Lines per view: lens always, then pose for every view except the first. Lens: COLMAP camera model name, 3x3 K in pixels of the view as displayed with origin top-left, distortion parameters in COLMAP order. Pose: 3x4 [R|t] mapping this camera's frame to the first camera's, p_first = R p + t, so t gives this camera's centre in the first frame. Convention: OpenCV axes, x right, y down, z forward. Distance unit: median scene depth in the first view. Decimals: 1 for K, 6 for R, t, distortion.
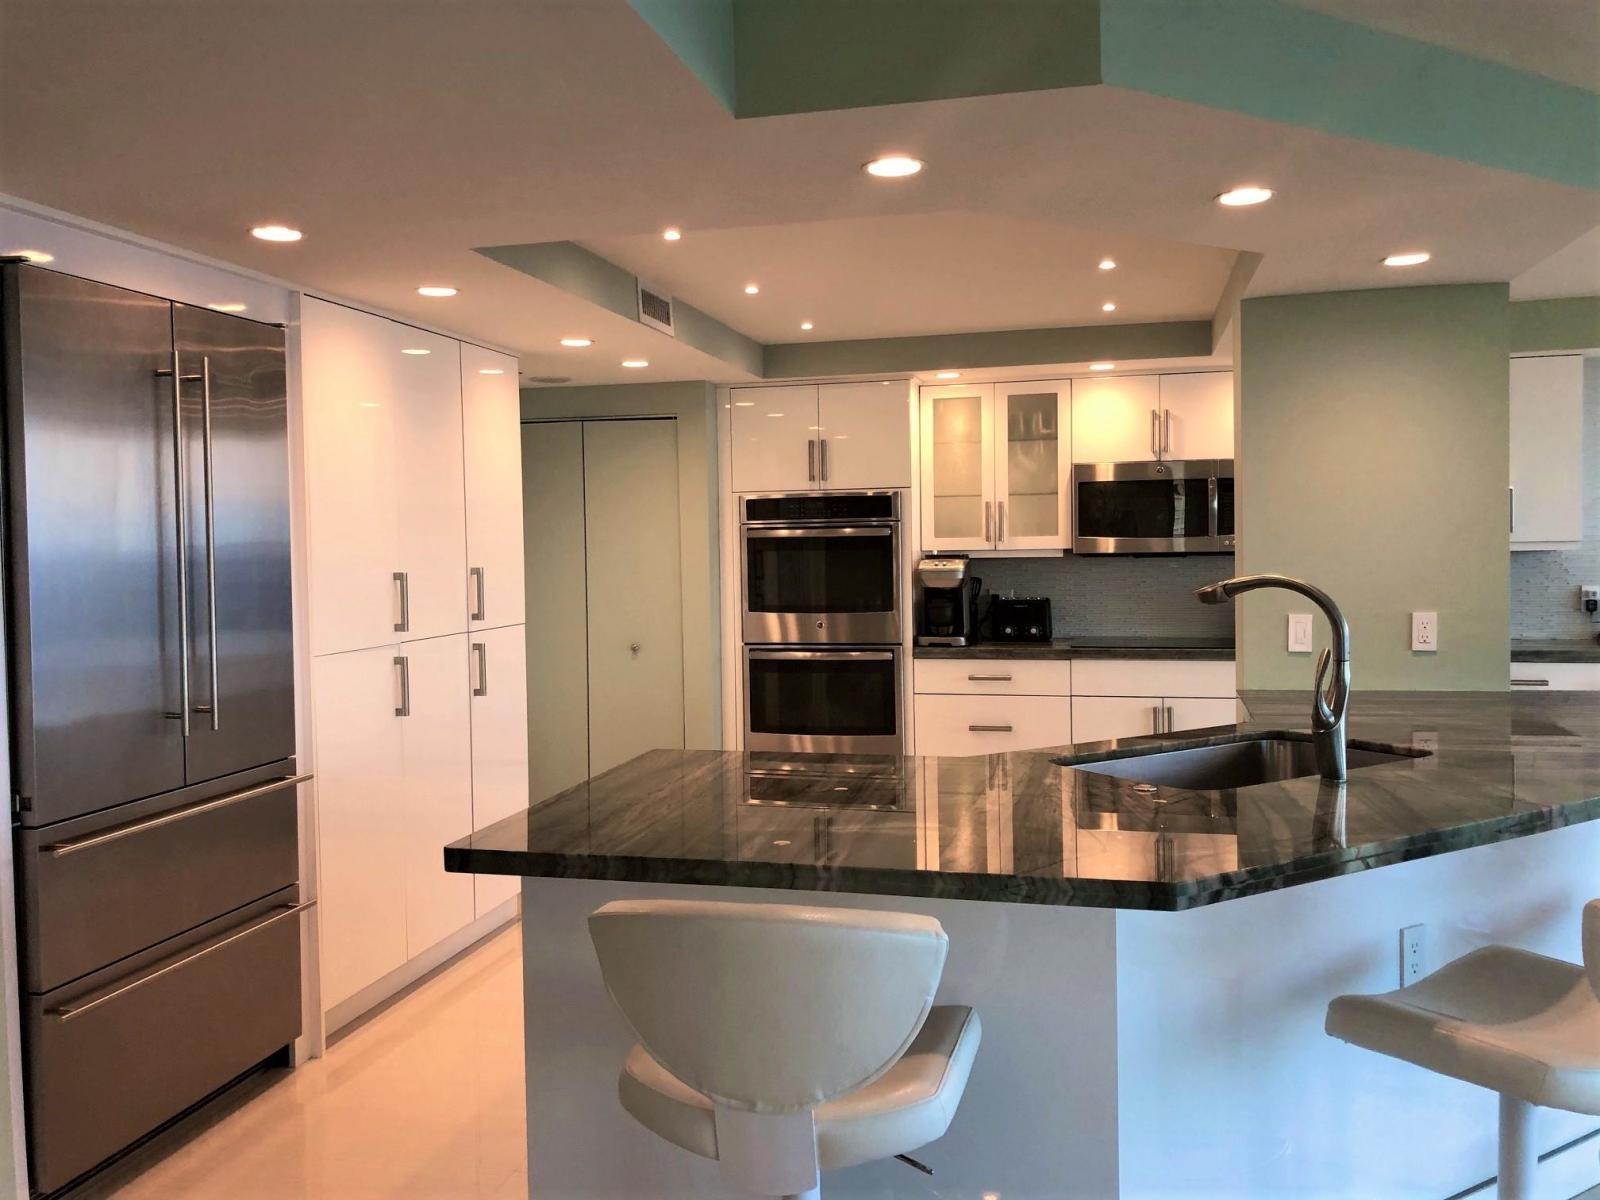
lens RADIAL K [[1339.0, 0, 790.4], [0, 1339.0, 604.9], [0, 0, 1]] dist [0.041508, -0.036759]
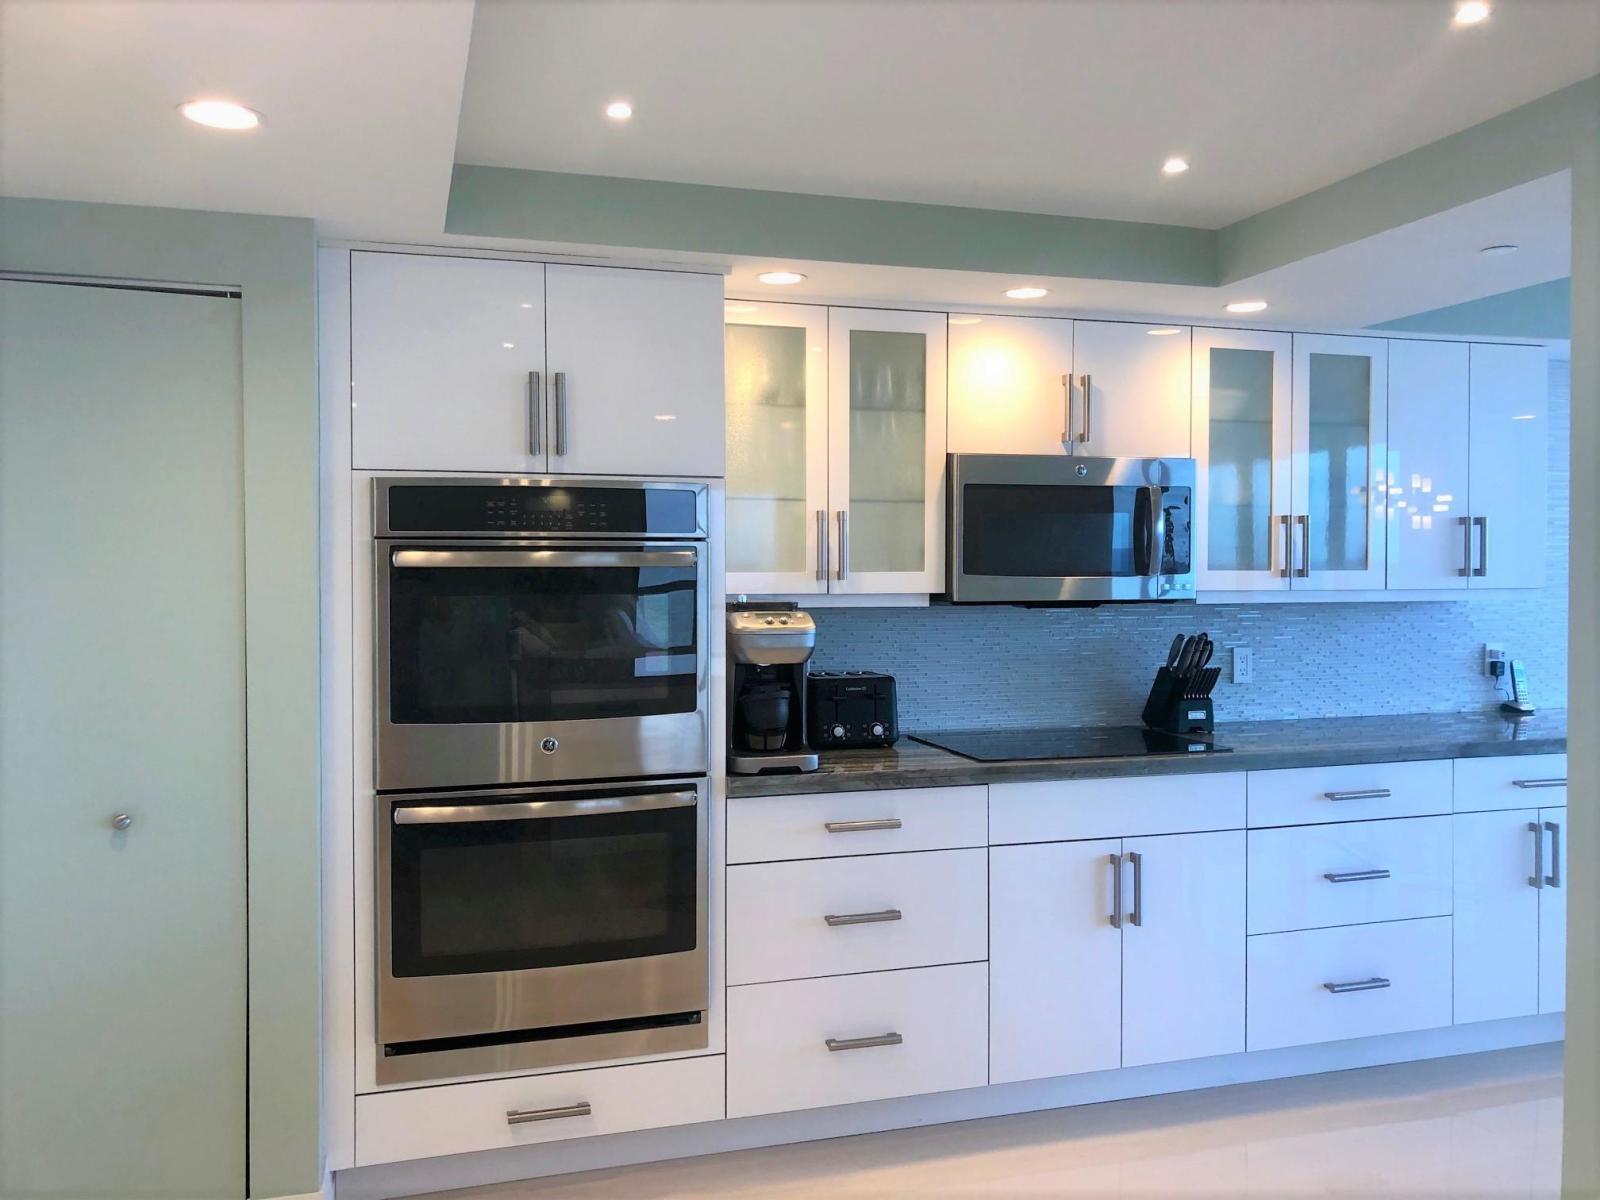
lens RADIAL K [[1339.0, 0, 813.8], [0, 1339.0, 587.8], [0, 0, 1]] dist [0.041508, -0.036759]
pose [[0.845567, 0.006008, 0.533836, -0.162453], [0.013302, 0.999389, -0.032316, -0.025775], [-0.533704, 0.034426, 0.844970, 0.527512]]
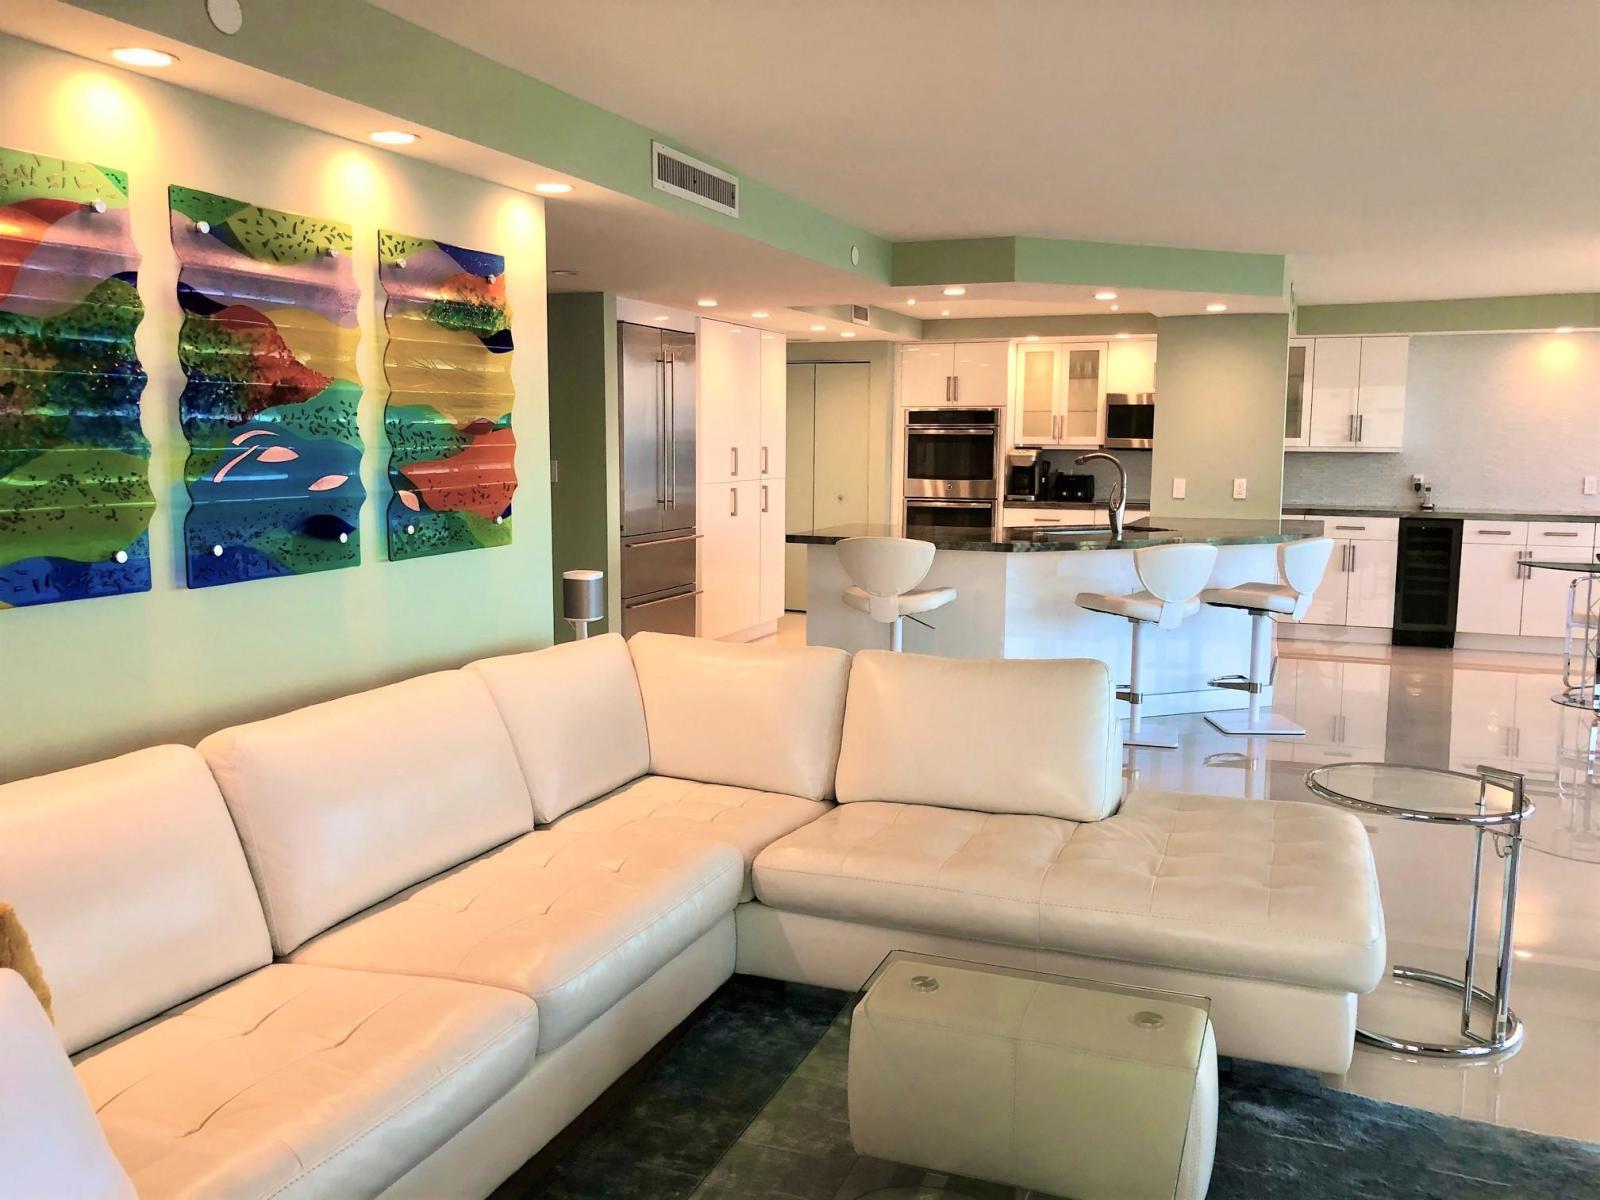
lens RADIAL K [[1339.0, 0, 792.7], [0, 1339.0, 642.0], [0, 0, 1]] dist [0.041508, -0.036759]
pose [[0.989603, 0.045395, -0.136477, 0.066578], [-0.030809, 0.993765, 0.107151, 0.034790], [0.140491, -0.101832, 0.984831, -0.730884]]
